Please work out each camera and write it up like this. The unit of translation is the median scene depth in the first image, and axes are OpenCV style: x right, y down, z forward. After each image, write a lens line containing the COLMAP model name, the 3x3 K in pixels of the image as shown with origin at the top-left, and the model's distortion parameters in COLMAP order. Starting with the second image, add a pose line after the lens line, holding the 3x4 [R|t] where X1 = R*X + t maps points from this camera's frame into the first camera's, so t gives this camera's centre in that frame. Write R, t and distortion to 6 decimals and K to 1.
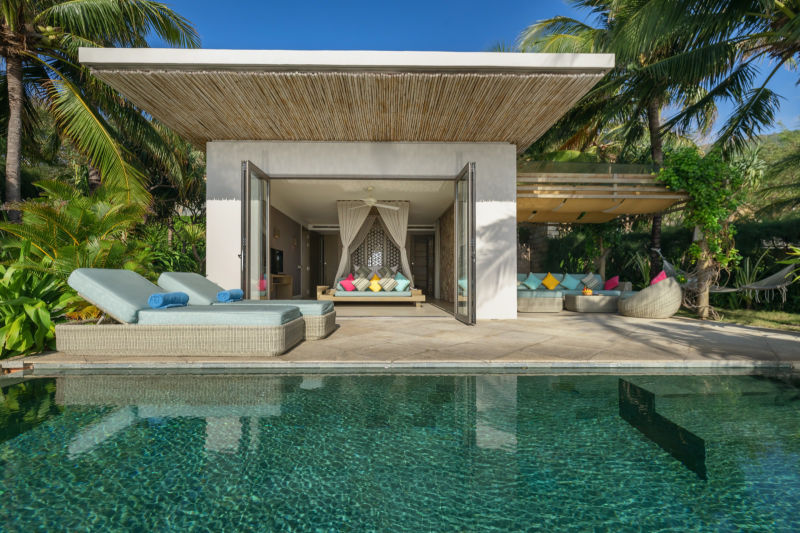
lens RADIAL K [[336.6, 0, 397.4], [0, 336.6, 277.2], [0, 0, 1]] dist [0.000350, 0.000120]
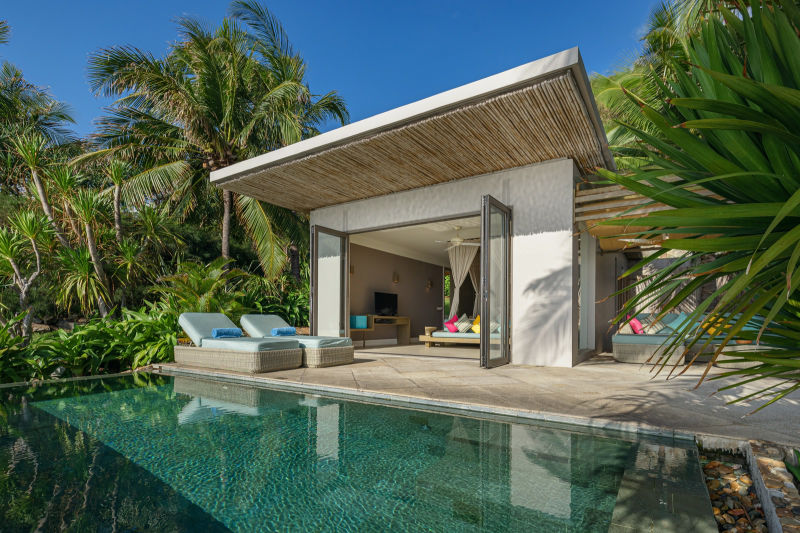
lens RADIAL K [[387.5, 0, 436.6], [0, 387.5, 323.8], [0, 0, 1]] dist [0.000270, 0.000041]
pose [[0.852747, 0.004144, -0.522308, 0.579128], [0.002088, 0.999933, 0.011343, 0.003926], [0.522321, -0.010763, 0.852681, 0.001601]]
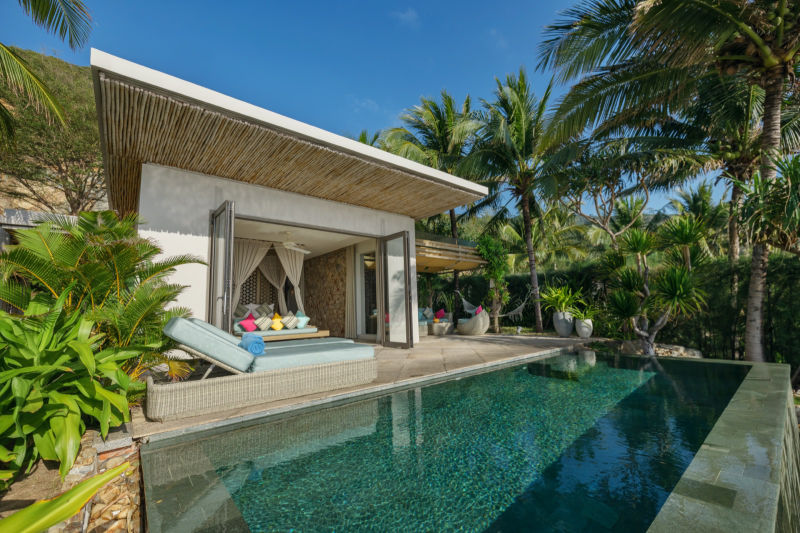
lens RADIAL K [[334.2, 0, 400.0], [0, 334.2, 266.5], [0, 0, 1]] dist [0.000459, 0.000017]
pose [[0.776442, 0.056962, 0.627609, -0.588615], [0.026073, 0.992150, -0.122304, -0.020404], [-0.629649, 0.111325, 0.768862, -0.034200]]
